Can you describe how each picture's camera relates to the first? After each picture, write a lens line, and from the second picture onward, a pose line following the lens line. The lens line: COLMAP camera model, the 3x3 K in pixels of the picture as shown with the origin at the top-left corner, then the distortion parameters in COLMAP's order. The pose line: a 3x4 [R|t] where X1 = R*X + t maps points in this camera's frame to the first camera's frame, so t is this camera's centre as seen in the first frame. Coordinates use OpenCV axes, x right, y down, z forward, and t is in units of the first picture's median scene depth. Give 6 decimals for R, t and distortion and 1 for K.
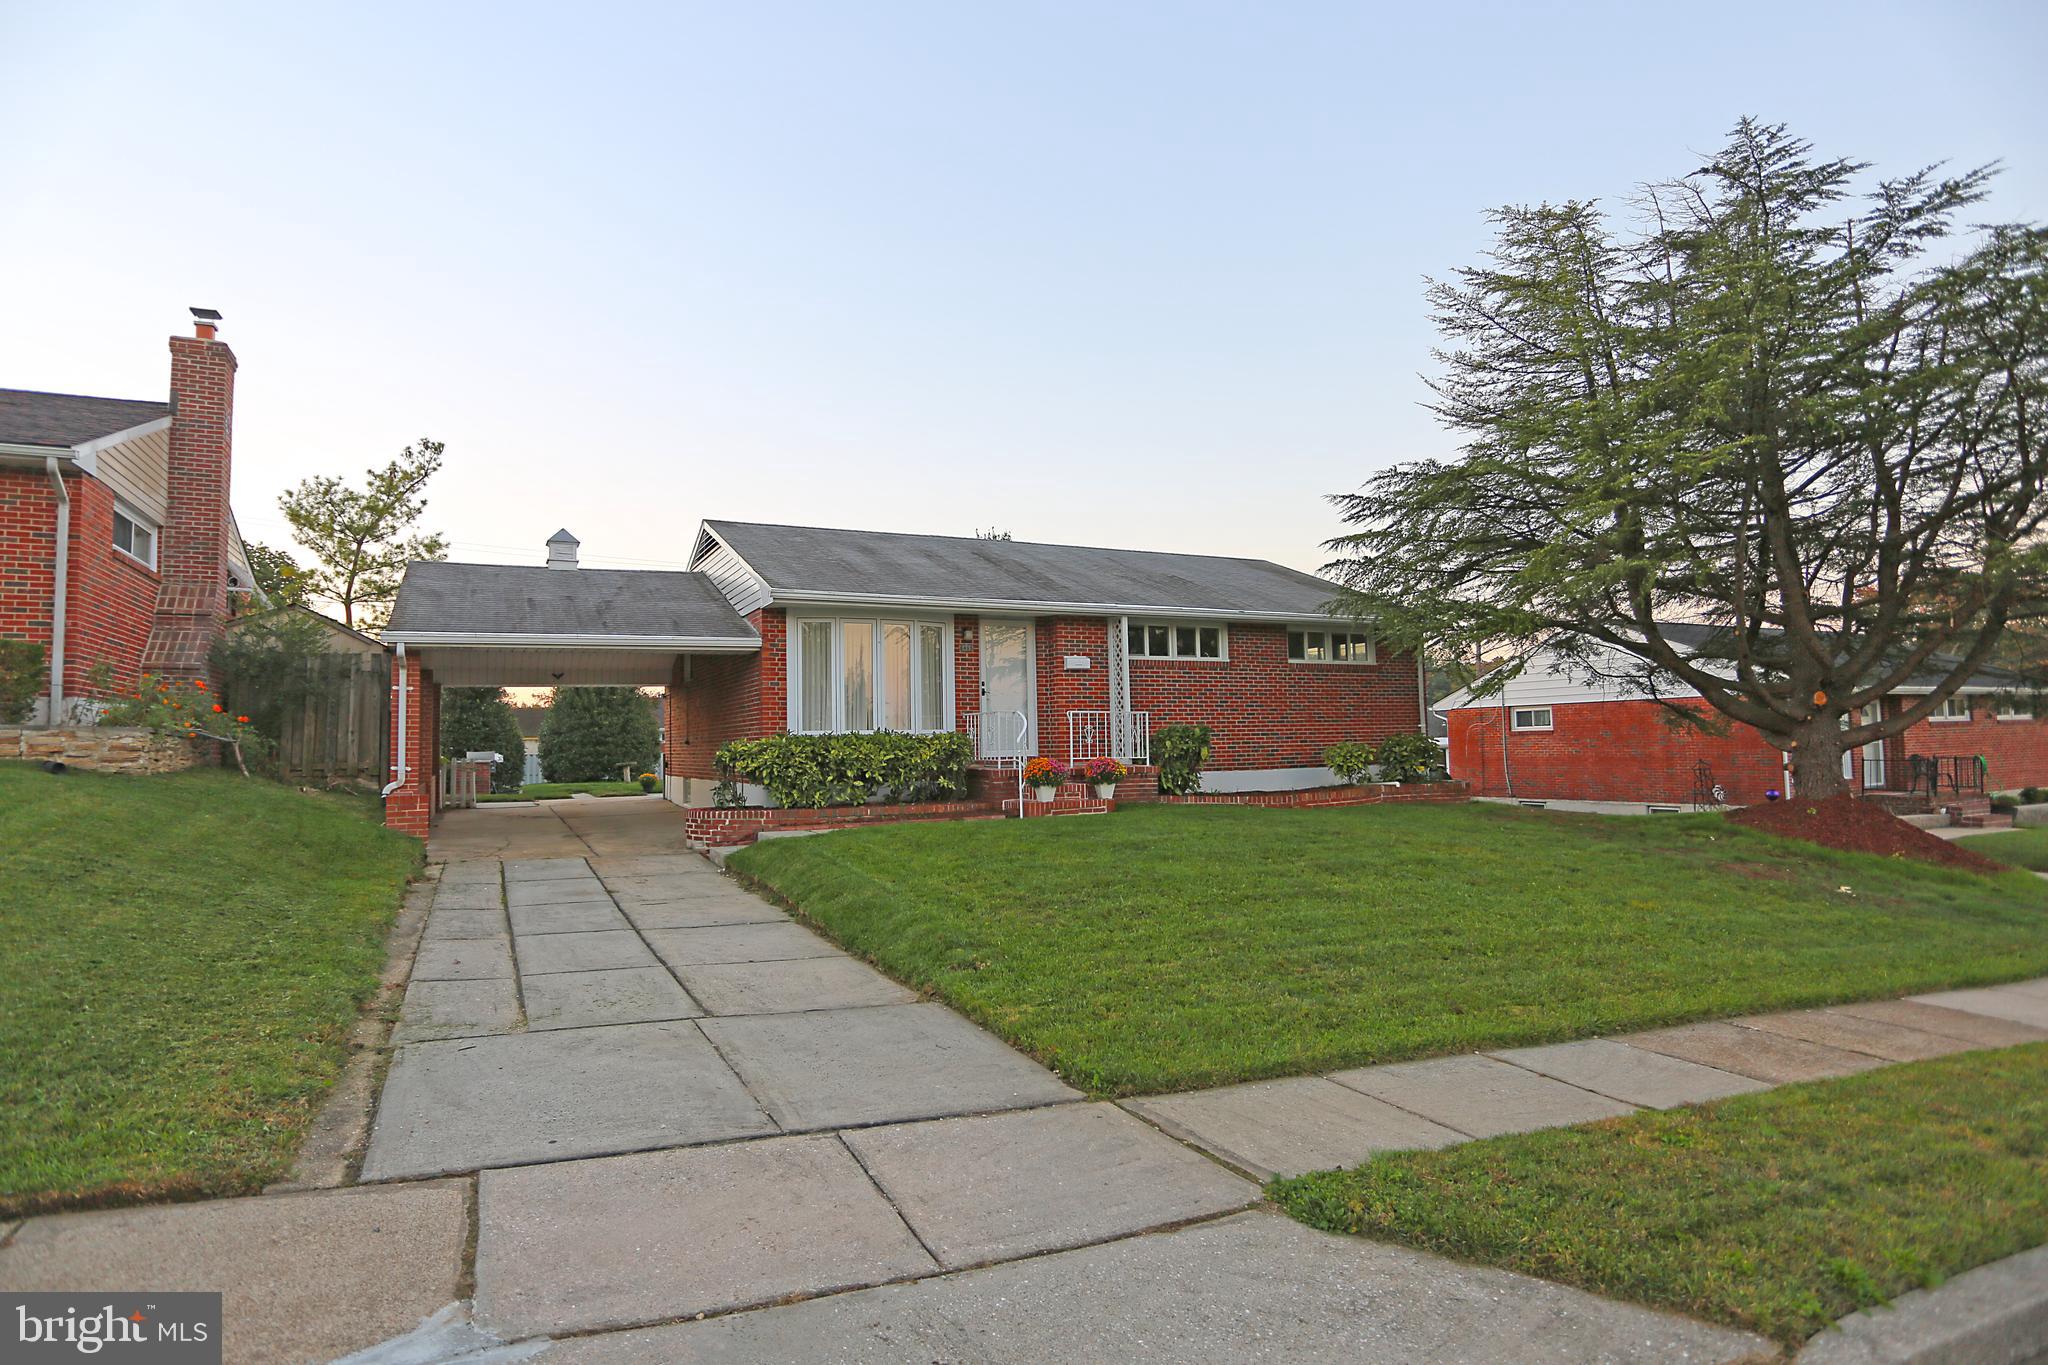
lens RADIAL K [[1138.3, 0, 1024.0], [0, 1138.3, 682.5], [0, 0, 1]] dist [-0.051890, 0.001187]
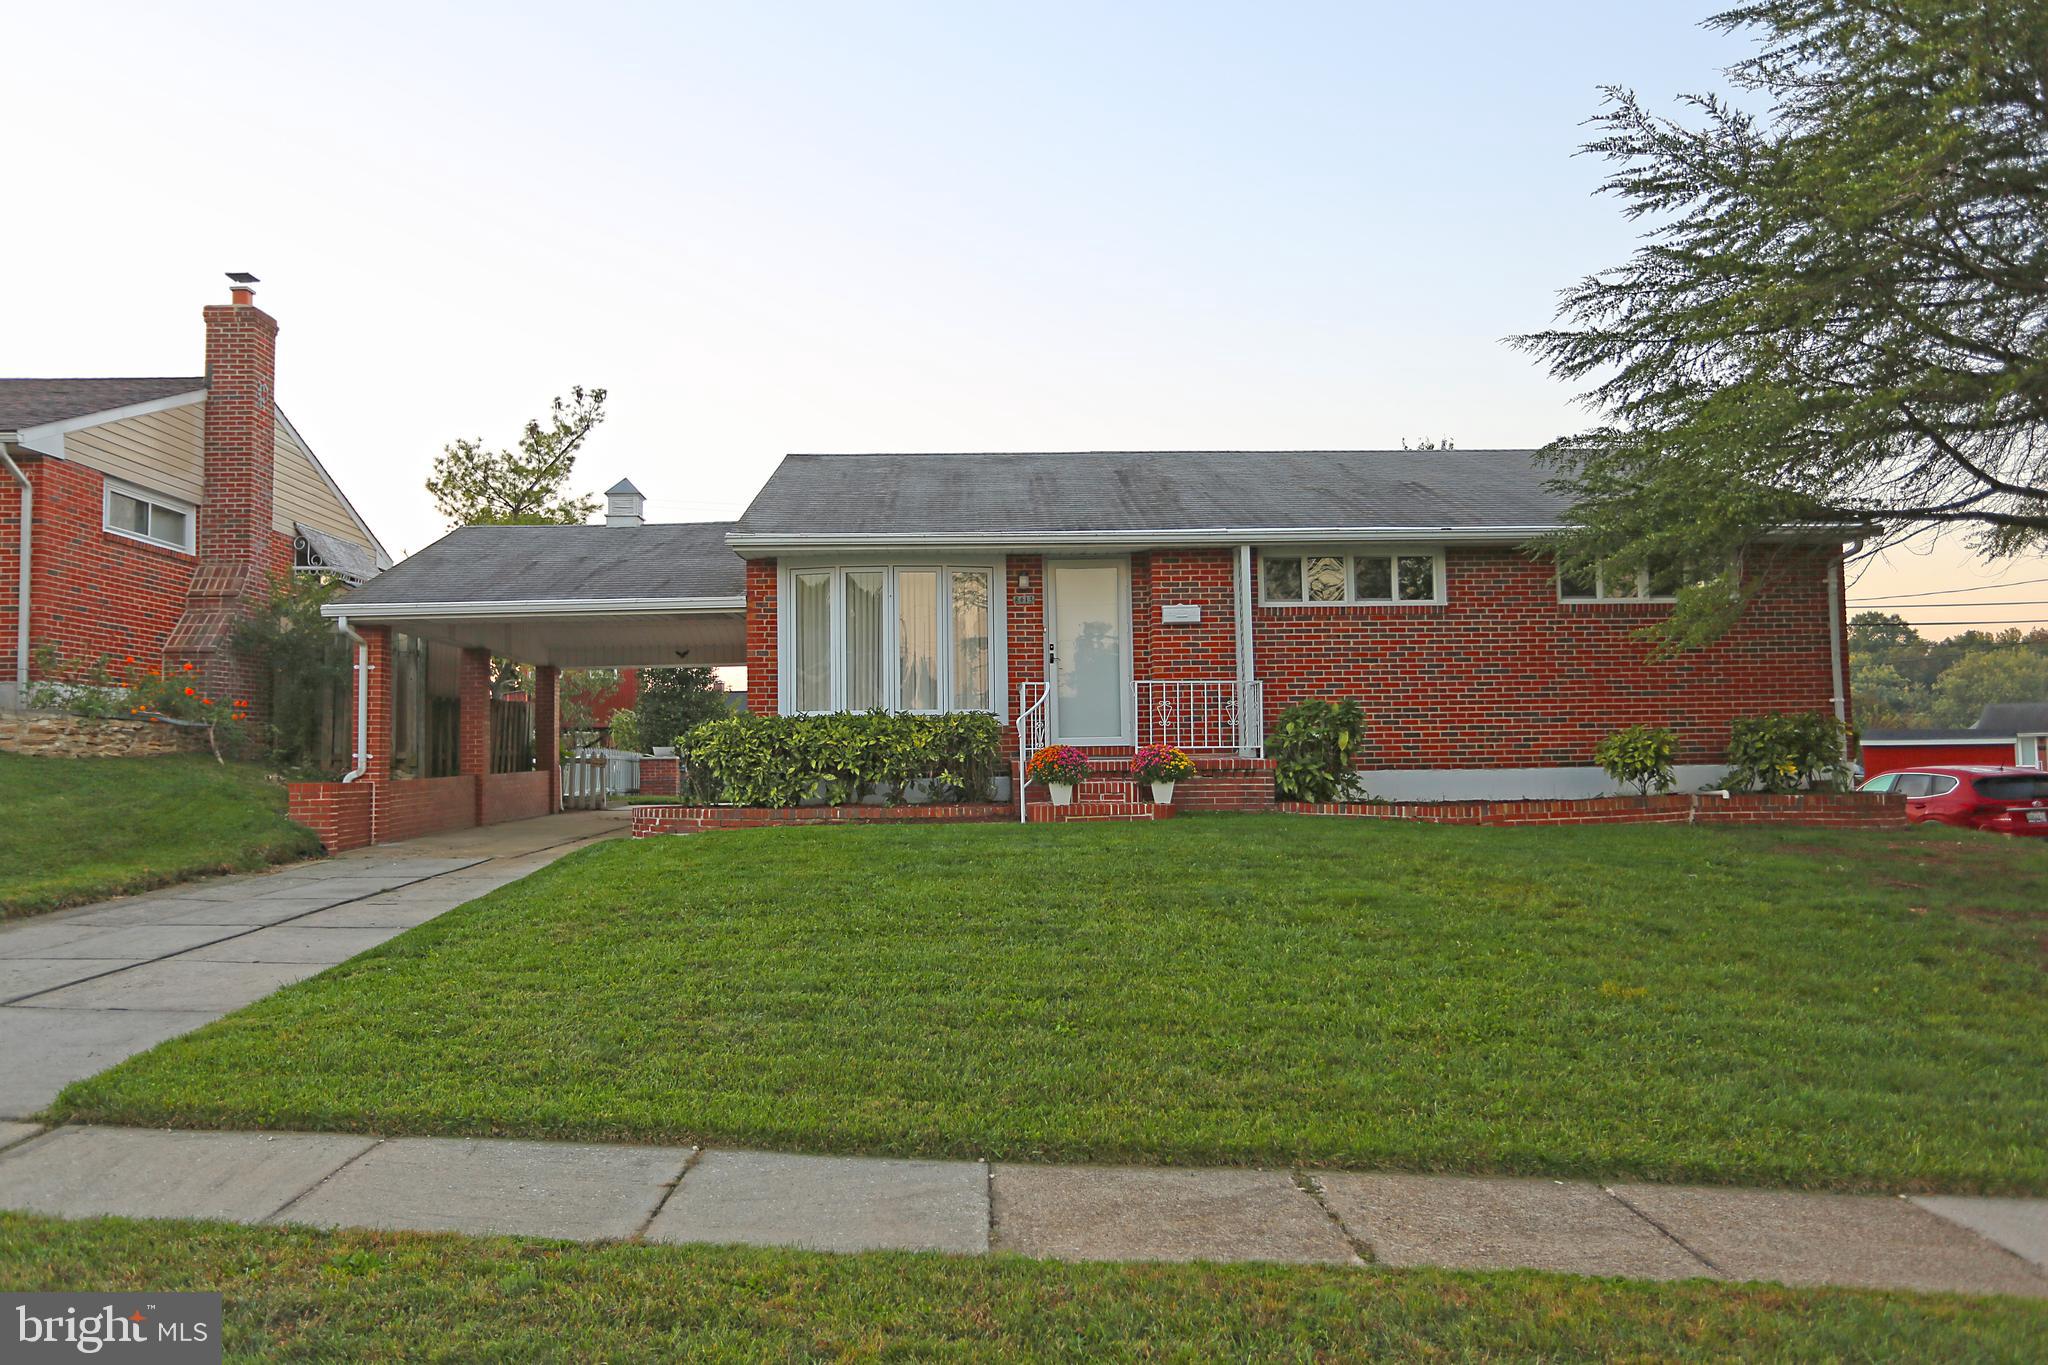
lens RADIAL K [[1528.7, 0, 1024.0], [0, 1528.7, 682.5], [0, 0, 1]] dist [-0.035361, 0.002214]
pose [[0.902493, -0.017355, -0.430355, 0.379601], [0.021471, 0.999758, 0.004710, 0.019343], [0.430169, -0.013491, 0.902647, 0.101770]]
